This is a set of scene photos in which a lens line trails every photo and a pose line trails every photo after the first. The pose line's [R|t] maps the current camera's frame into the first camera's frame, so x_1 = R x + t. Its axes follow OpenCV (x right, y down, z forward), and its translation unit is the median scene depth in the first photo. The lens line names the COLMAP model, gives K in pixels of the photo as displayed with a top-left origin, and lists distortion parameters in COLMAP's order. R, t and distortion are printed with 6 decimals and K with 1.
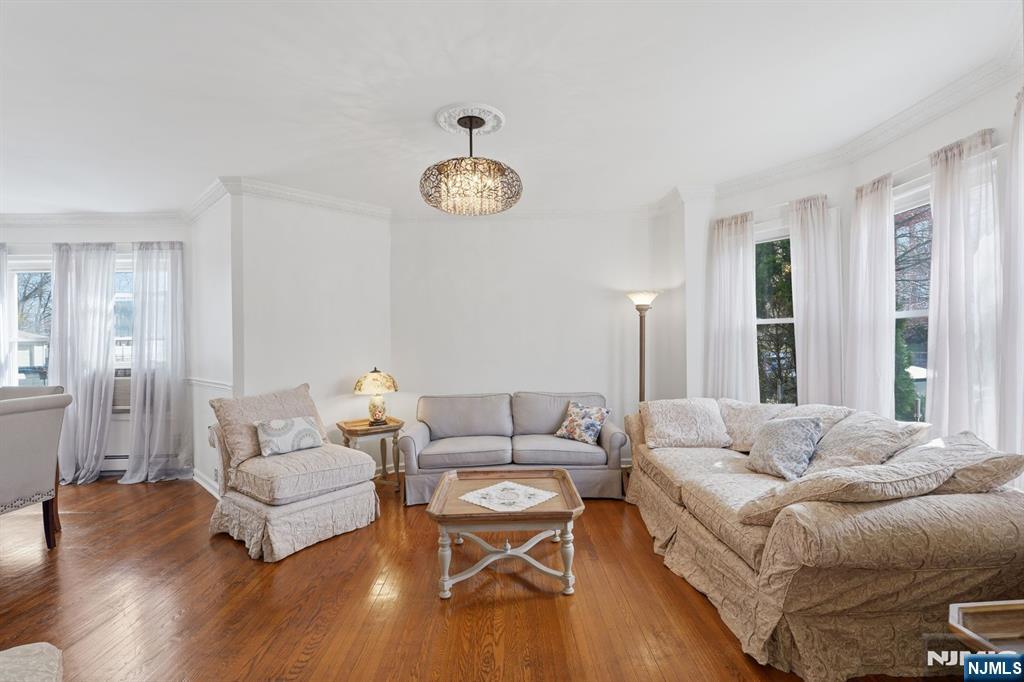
lens RADIAL K [[462.8, 0, 508.2], [0, 462.8, 341.8], [0, 0, 1]] dist [0.002431, 0.000514]
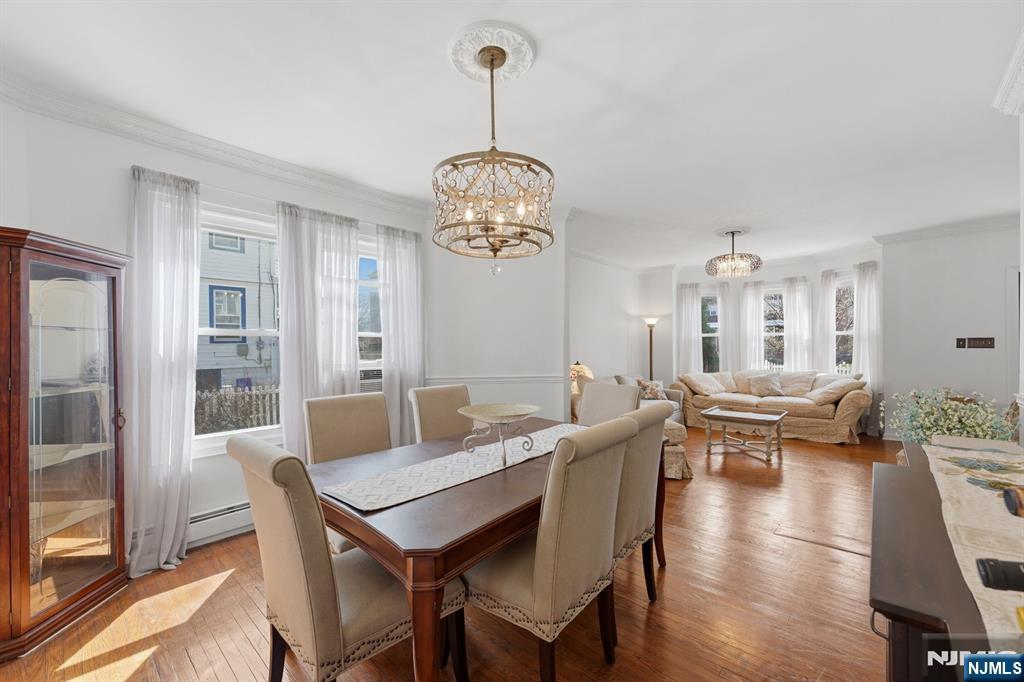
lens RADIAL K [[412.3, 0, 508.3], [0, 412.3, 347.5], [0, 0, 1]] dist [-0.003946, 0.000491]
pose [[0.683318, 0.005120, 0.730103, -1.492016], [0.000361, 0.999973, -0.007351, 0.027615], [-0.730121, 0.005286, 0.683297, 0.366111]]
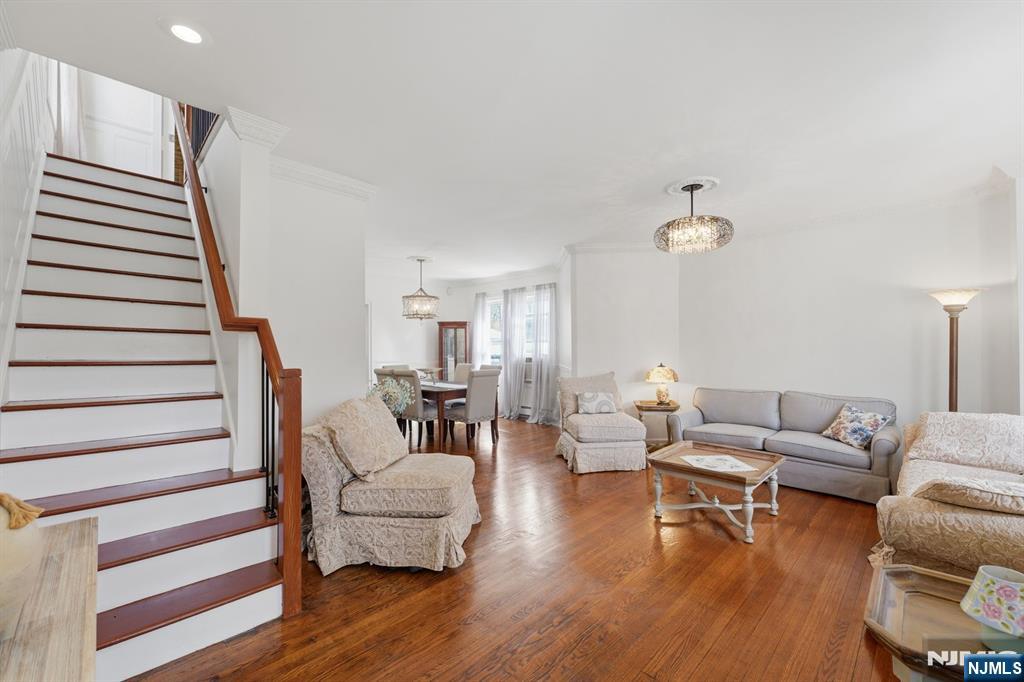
lens RADIAL K [[412.3, 0, 511.6], [0, 412.3, 339.8], [0, 0, 1]] dist [-0.003946, 0.000491]
pose [[0.695875, 0.001569, -0.718161, 0.314097], [-0.001228, 0.999999, 0.000995, -0.015879], [0.718162, 0.000189, 0.695876, -0.177377]]
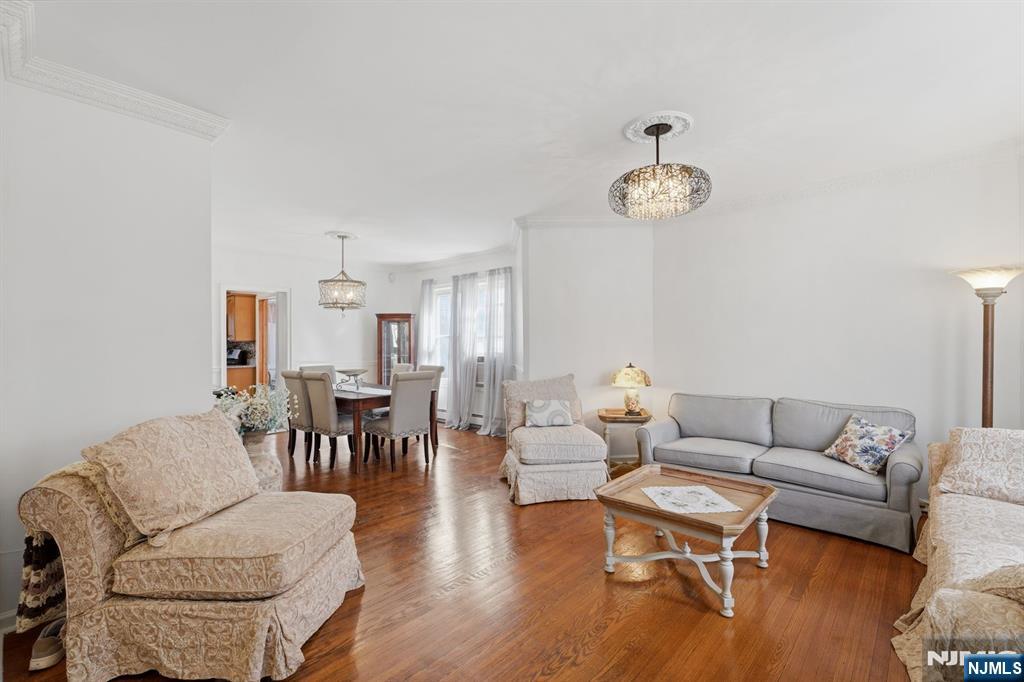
lens RADIAL K [[446.1, 0, 511.0], [0, 446.1, 338.3], [0, 0, 1]] dist [-0.001741, -0.000629]
pose [[0.726679, 0.004125, -0.686965, 0.269754], [-0.002204, 0.999991, 0.003673, -0.008002], [0.686974, -0.001155, 0.726681, 0.036613]]
